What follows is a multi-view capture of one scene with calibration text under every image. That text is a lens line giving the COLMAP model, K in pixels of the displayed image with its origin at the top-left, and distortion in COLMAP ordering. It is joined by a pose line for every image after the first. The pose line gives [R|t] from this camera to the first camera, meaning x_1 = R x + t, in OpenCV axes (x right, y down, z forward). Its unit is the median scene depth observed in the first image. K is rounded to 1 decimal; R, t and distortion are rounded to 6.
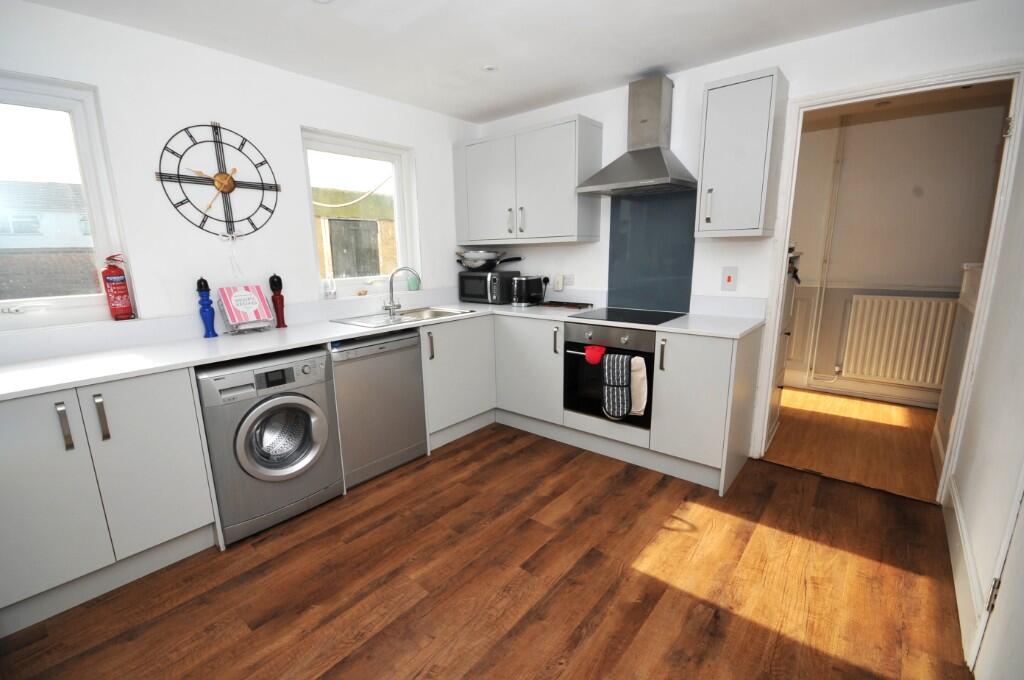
lens RADIAL K [[445.9, 0, 493.6], [0, 445.9, 346.2], [0, 0, 1]] dist [0.000578, -0.003581]
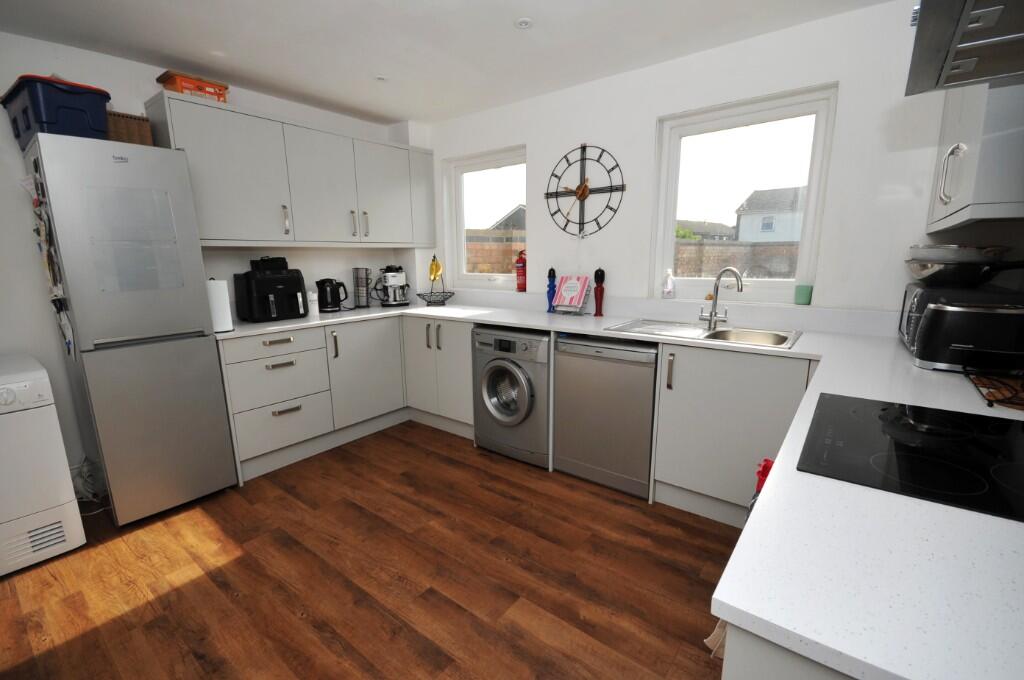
lens RADIAL K [[445.9, 0, 508.0], [0, 445.9, 343.9], [0, 0, 1]] dist [0.000578, -0.003581]
pose [[0.054717, 0.212947, -0.975530, 0.736120], [-0.194785, 0.960500, 0.198741, -0.182774], [0.979319, 0.179144, 0.094035, 0.823649]]
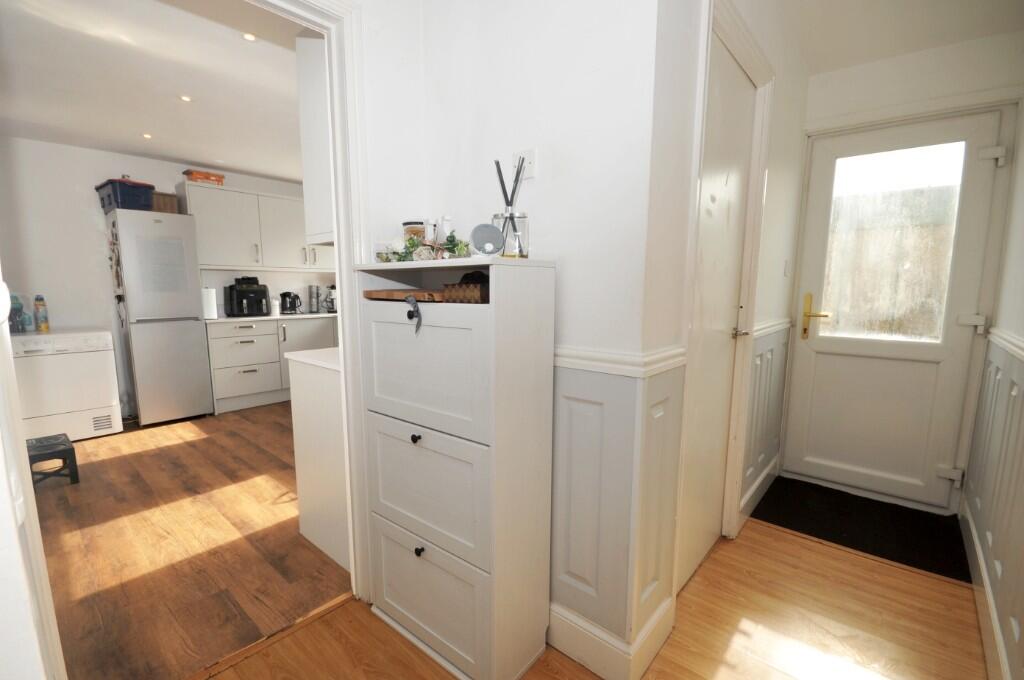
lens RADIAL K [[445.9, 0, 516.3], [0, 445.9, 347.0], [0, 0, 1]] dist [0.000578, -0.003581]
pose [[0.009467, 0.151229, -0.988453, 1.463036], [-0.208709, 0.967026, 0.145952, -0.277120], [0.977932, 0.204918, 0.040718, 1.412114]]
